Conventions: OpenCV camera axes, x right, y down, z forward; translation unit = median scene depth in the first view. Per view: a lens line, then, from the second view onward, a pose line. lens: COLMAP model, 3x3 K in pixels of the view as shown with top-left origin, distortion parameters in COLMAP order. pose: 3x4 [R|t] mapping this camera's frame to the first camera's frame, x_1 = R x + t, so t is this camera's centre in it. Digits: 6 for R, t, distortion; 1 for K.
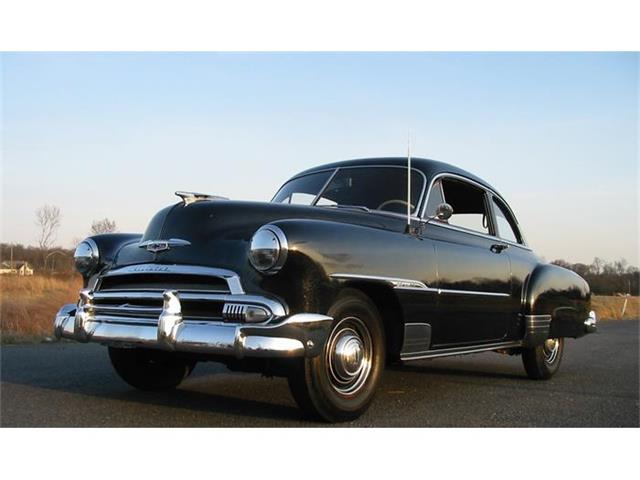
lens RADIAL K [[684.2, 0, 320.0], [0, 684.2, 240.0], [0, 0, 1]] dist [-0.130707, 0.056237]
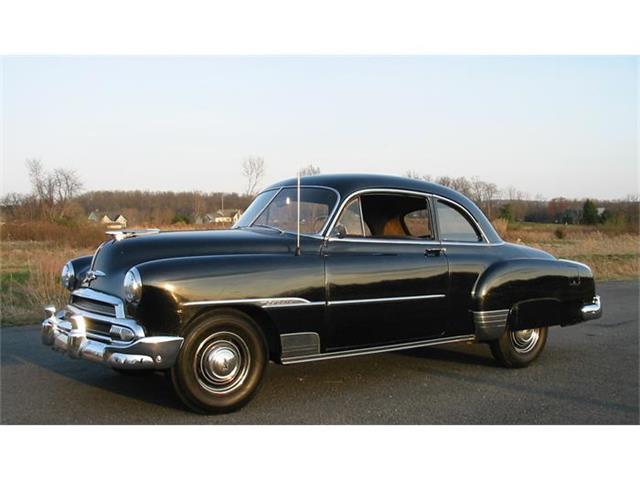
lens RADIAL K [[684.2, 0, 320.0], [0, 684.2, 240.0], [0, 0, 1]] dist [-0.130707, 0.056237]
pose [[0.957132, -0.020371, -0.288934, 0.517108], [0.044893, 0.995903, 0.078499, -0.128055], [0.286151, -0.088105, 0.954125, -0.103140]]
